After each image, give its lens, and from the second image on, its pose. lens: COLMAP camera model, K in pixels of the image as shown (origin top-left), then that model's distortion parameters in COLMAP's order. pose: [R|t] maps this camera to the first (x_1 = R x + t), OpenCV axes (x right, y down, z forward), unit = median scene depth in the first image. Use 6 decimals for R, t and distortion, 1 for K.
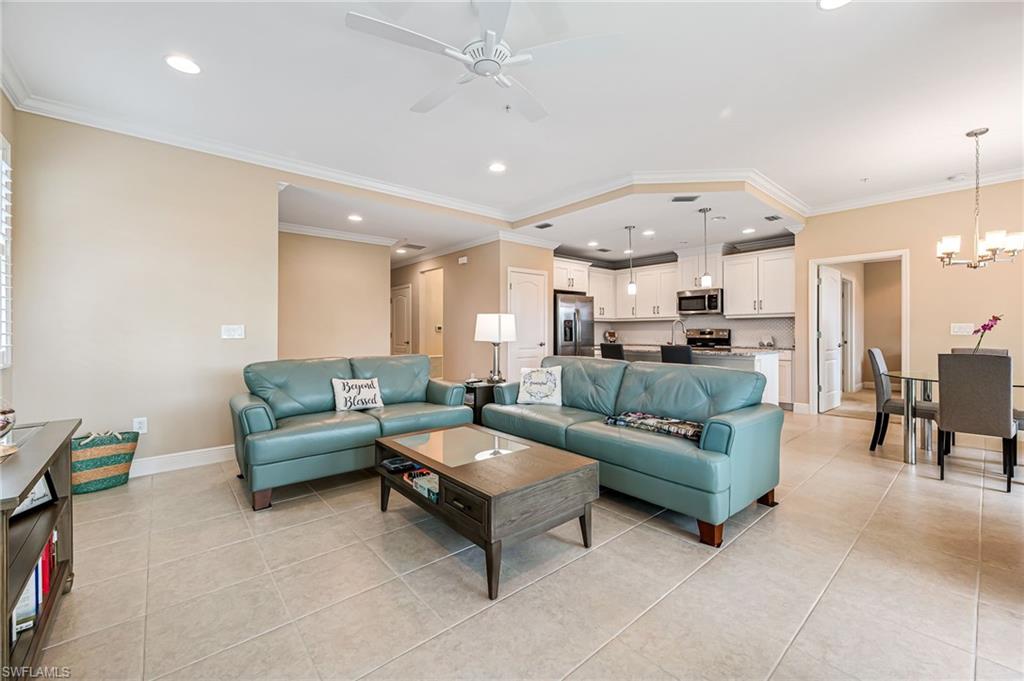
lens RADIAL K [[434.4, 0, 518.7], [0, 434.4, 339.8], [0, 0, 1]] dist [-0.010731, 0.000693]
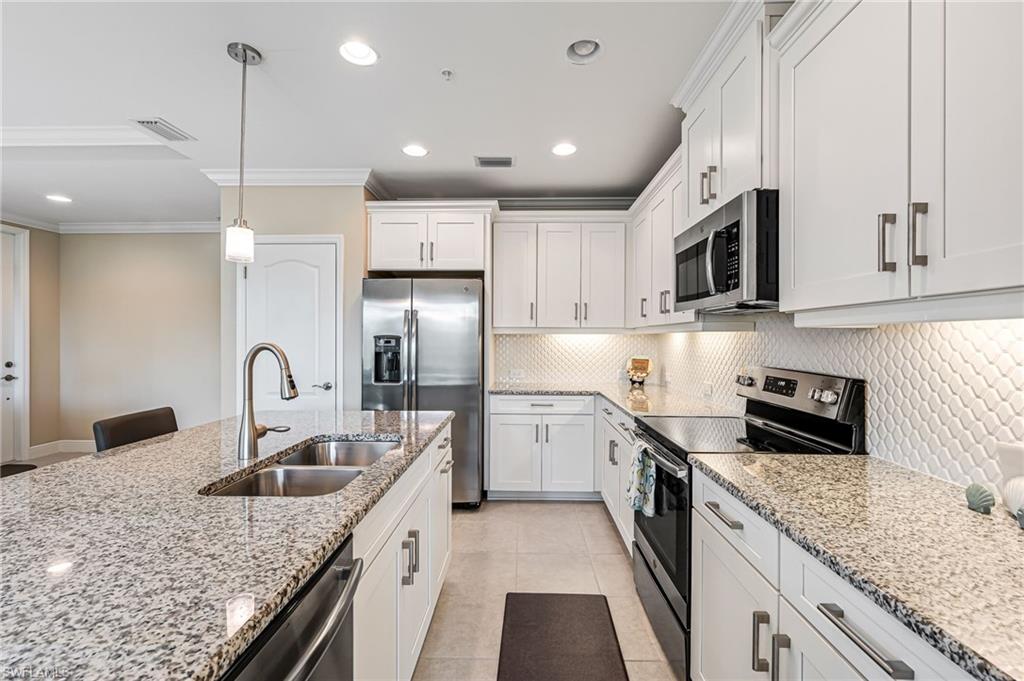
lens RADIAL K [[460.2, 0, 516.8], [0, 460.2, 343.3], [0, 0, 1]] dist [0.004289, -0.000881]
pose [[0.721337, 0.013727, -0.692448, 0.541566], [-0.016319, 0.999863, 0.002822, -0.041088], [0.692392, 0.009265, 0.721462, 0.749117]]
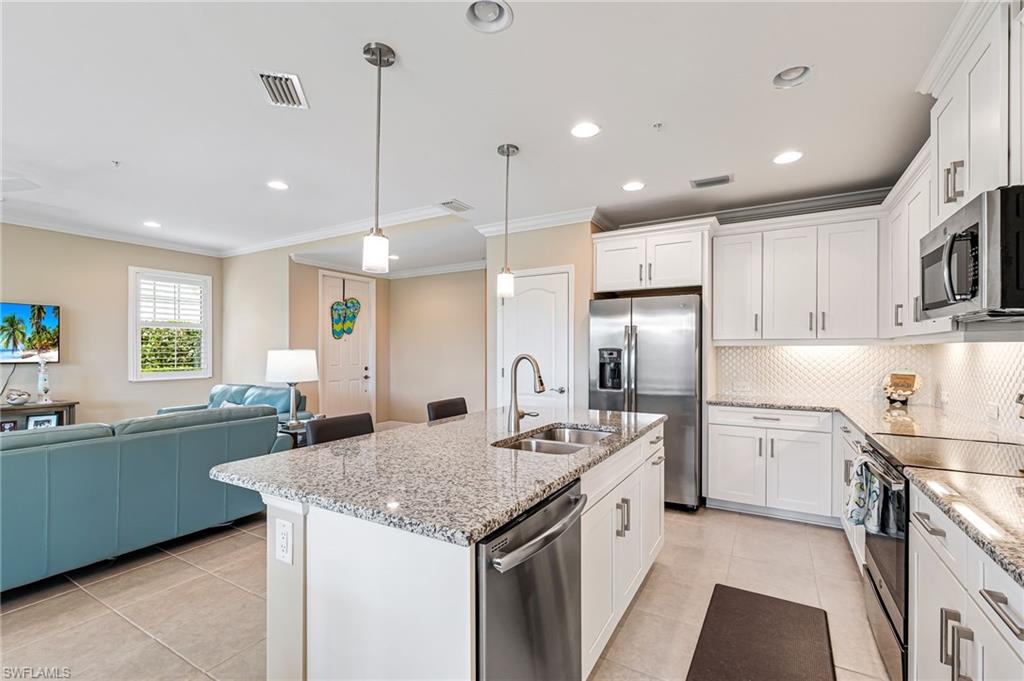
lens RADIAL K [[457.8, 0, 495.6], [0, 457.8, 347.8], [0, 0, 1]] dist [-0.009394, -0.000391]
pose [[0.274203, -0.000868, -0.961671, 0.600824], [-0.015808, 0.999860, -0.005410, -0.041099], [0.961542, 0.016686, 0.274151, 0.719972]]
